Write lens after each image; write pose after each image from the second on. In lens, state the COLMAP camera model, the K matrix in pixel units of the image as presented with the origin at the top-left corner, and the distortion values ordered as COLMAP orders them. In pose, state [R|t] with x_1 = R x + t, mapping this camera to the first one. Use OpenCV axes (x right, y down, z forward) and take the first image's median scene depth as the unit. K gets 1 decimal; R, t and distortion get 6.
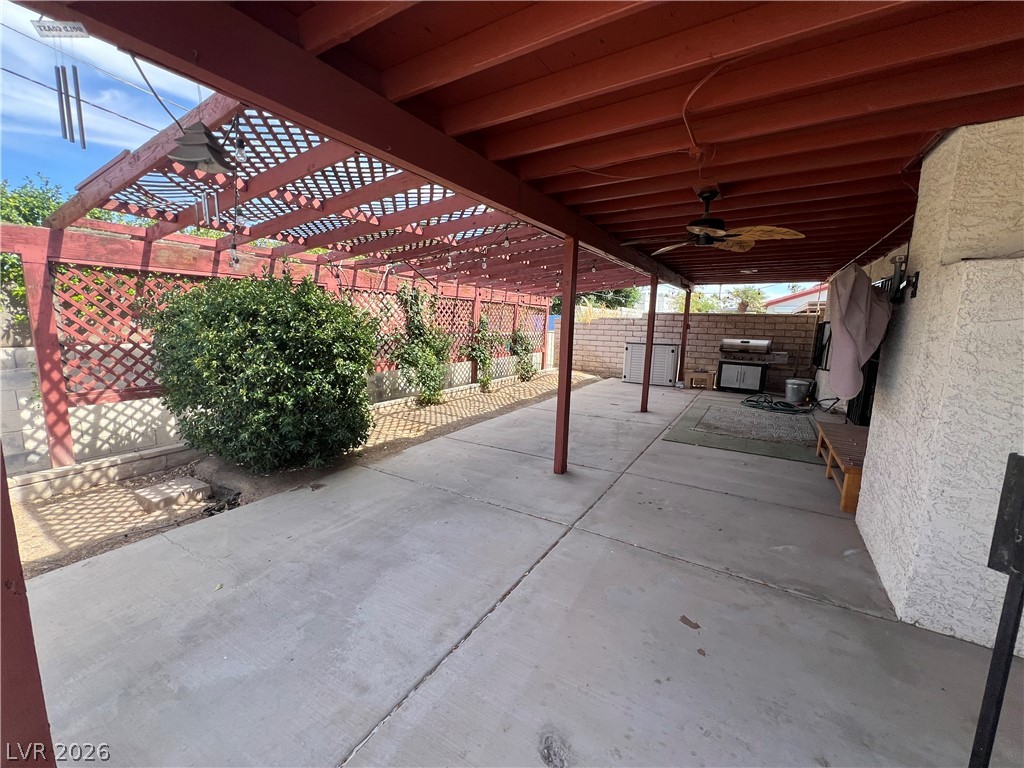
lens RADIAL K [[411.9, 0, 512.0], [0, 411.9, 384.0], [0, 0, 1]] dist [0.000274, 0.000177]
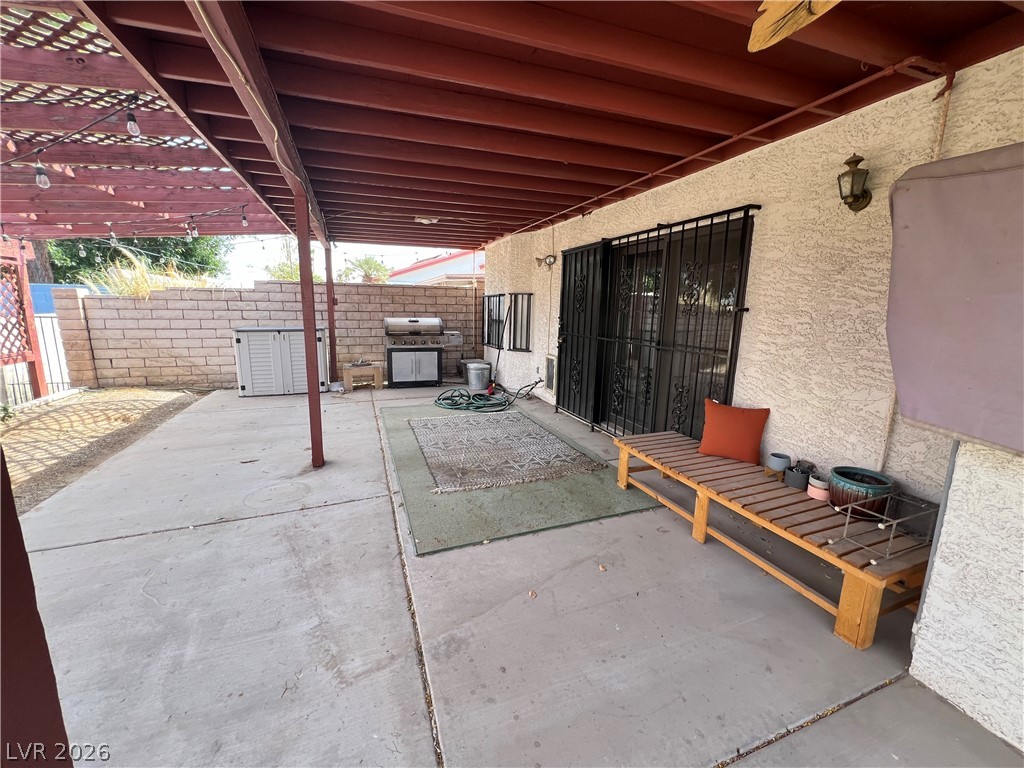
lens RADIAL K [[411.9, 0, 512.0], [0, 411.9, 384.0], [0, 0, 1]] dist [0.000274, 0.000177]
pose [[0.620070, -0.163866, 0.767242, 0.064856], [0.118548, 0.986285, 0.114840, -0.050759], [-0.775538, 0.019746, 0.630992, 0.359082]]
